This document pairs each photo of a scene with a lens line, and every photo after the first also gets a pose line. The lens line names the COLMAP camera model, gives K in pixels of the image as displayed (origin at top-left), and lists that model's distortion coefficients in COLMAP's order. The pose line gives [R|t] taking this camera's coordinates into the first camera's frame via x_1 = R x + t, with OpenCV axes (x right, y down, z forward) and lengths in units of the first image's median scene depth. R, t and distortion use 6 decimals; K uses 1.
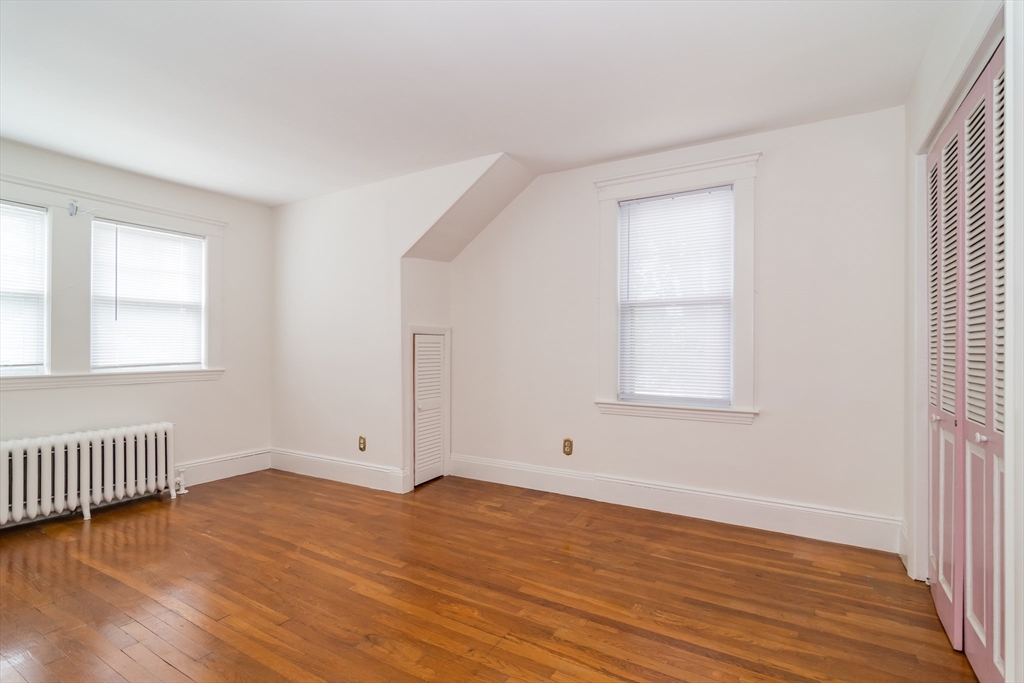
lens RADIAL K [[494.2, 0, 504.9], [0, 494.2, 349.7], [0, 0, 1]] dist [0.001099, 0.000785]
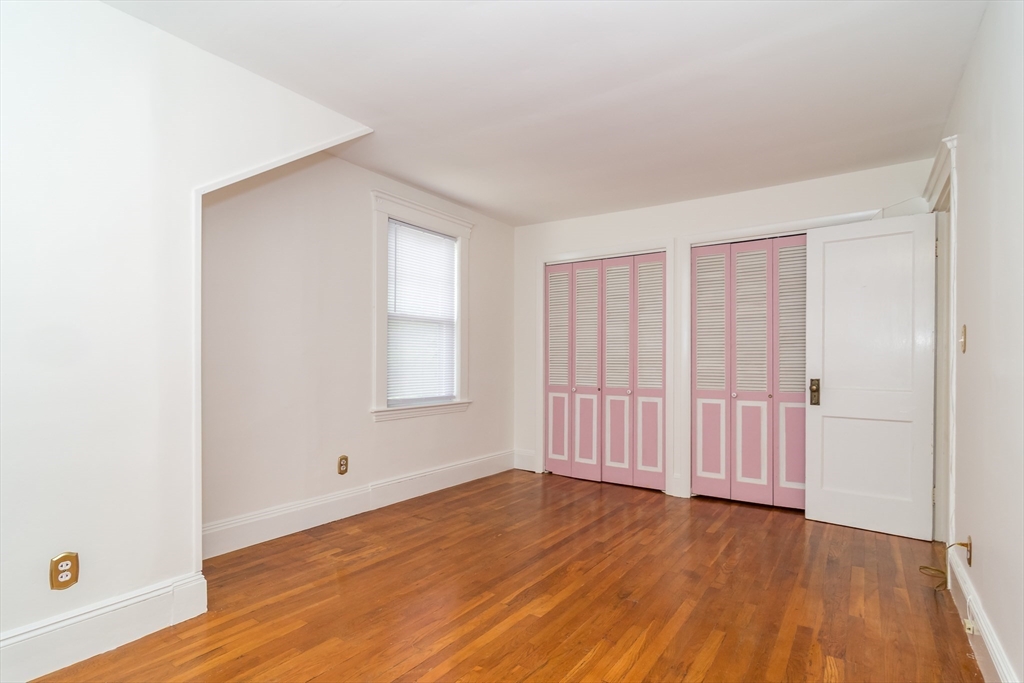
lens RADIAL K [[494.2, 0, 551.7], [0, 494.2, 364.6], [0, 0, 1]] dist [0.001099, 0.000785]
pose [[0.017819, -0.010758, 0.999783, -1.010121], [-0.005161, 0.999928, 0.010852, 0.000095], [-0.999828, -0.005354, 0.017762, 0.787390]]
